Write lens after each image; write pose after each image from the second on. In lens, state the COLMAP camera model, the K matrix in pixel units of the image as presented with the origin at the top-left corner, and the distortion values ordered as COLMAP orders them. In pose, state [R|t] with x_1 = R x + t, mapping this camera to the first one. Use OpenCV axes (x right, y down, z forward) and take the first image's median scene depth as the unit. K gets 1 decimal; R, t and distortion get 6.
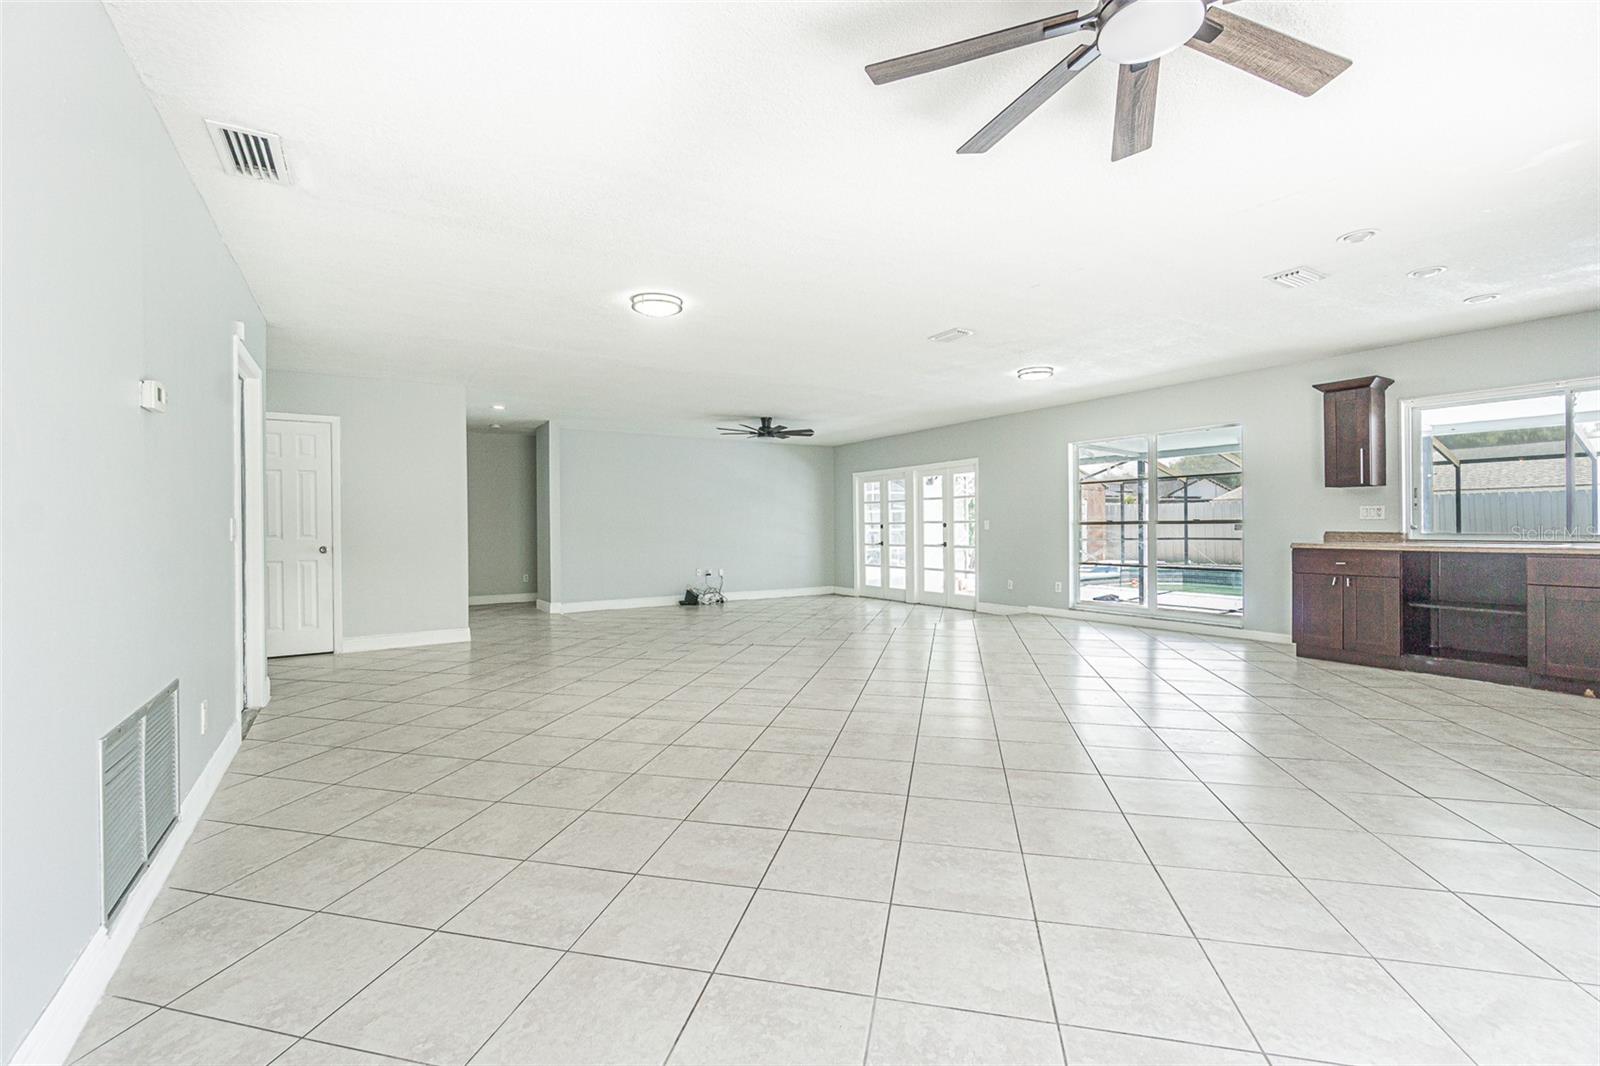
lens RADIAL K [[699.0, 0, 797.4], [0, 699.0, 527.4], [0, 0, 1]] dist [-0.029105, 0.011915]
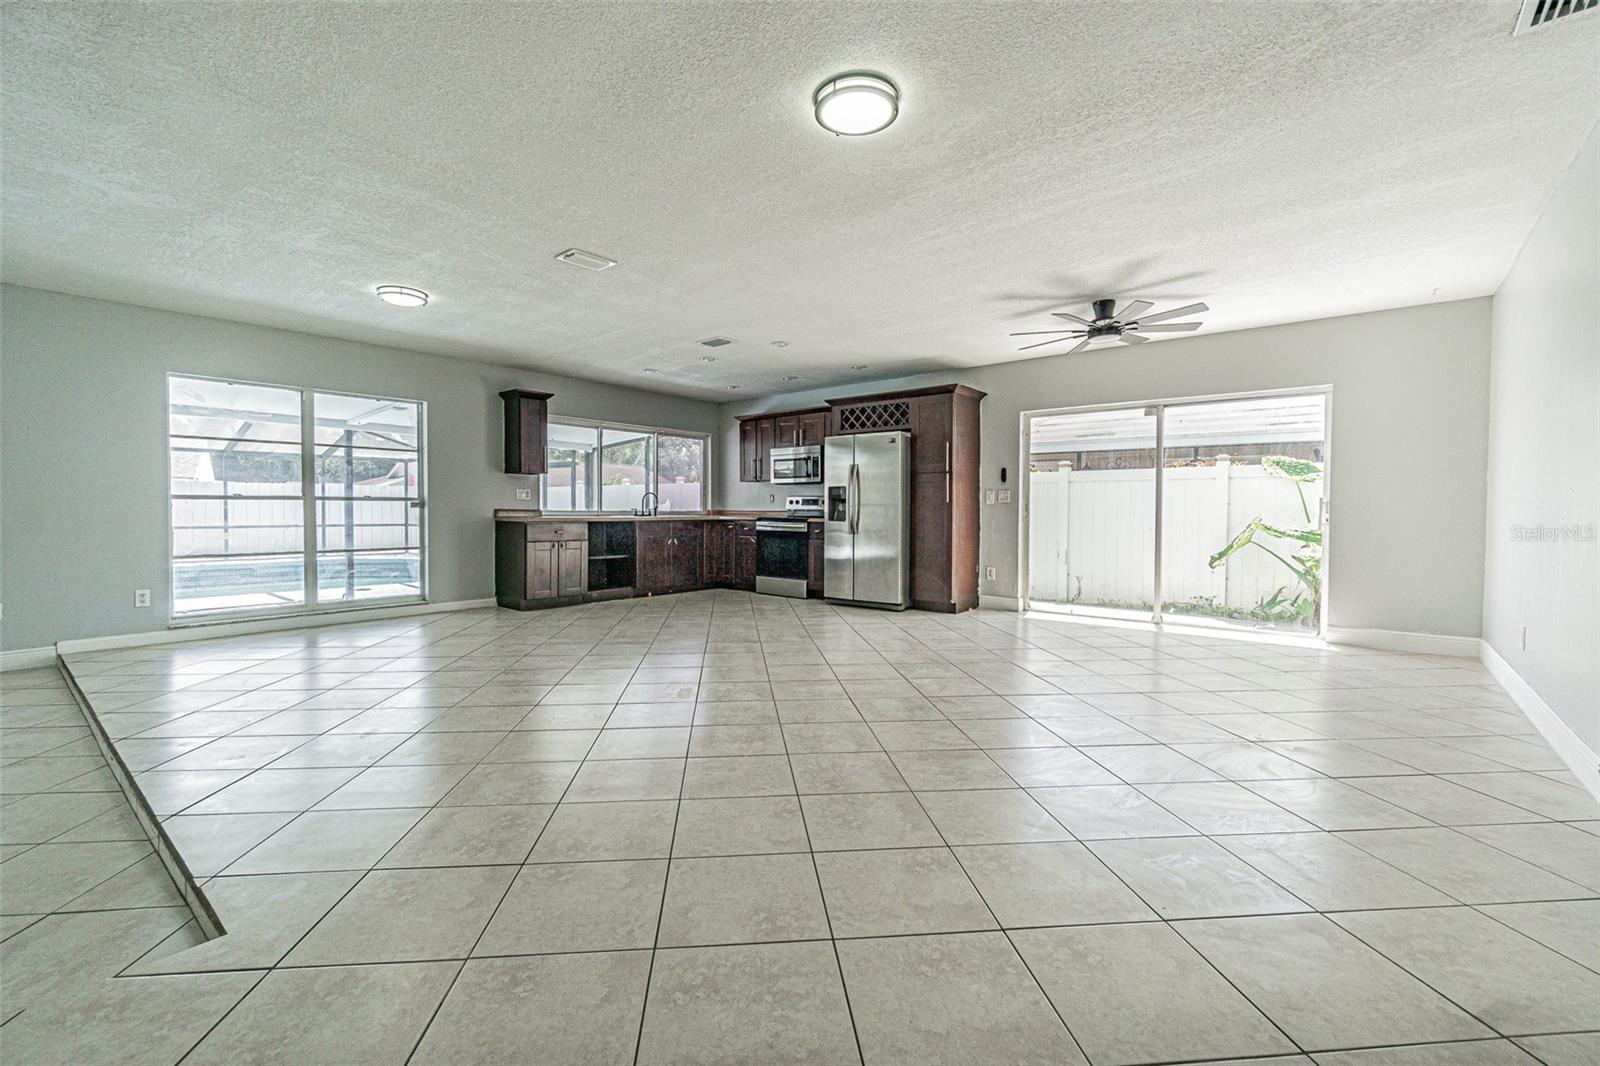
lens RADIAL K [[699.0, 0, 781.6], [0, 699.0, 534.2], [0, 0, 1]] dist [-0.029105, 0.011915]
pose [[-0.298104, -0.023289, 0.954249, -0.581710], [0.002426, 0.999681, 0.025156, 0.022880], [-0.954530, 0.009814, -0.297952, 0.955667]]
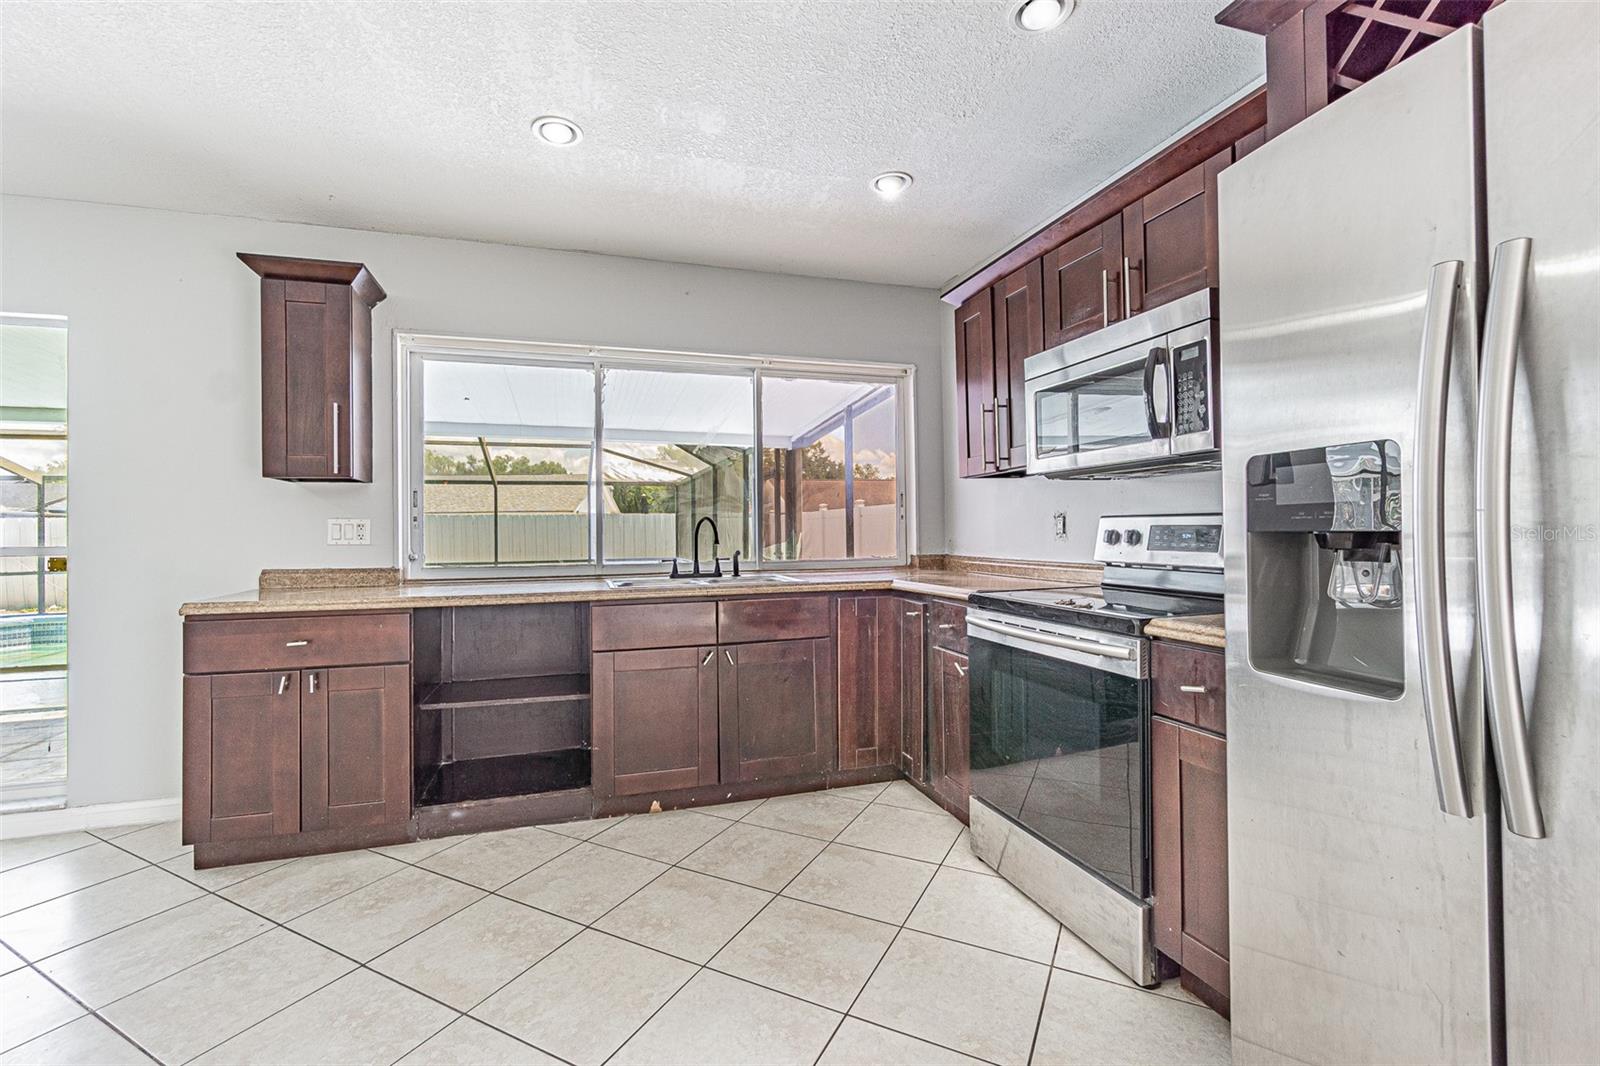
lens RADIAL K [[699.0, 0, 775.8], [0, 699.0, 523.9], [0, 0, 1]] dist [-0.029105, 0.011915]
pose [[0.269933, 0.023209, 0.962599, 0.421121], [0.013456, 0.999521, -0.027873, -0.008756], [-0.962785, 0.020477, 0.269491, 0.554633]]
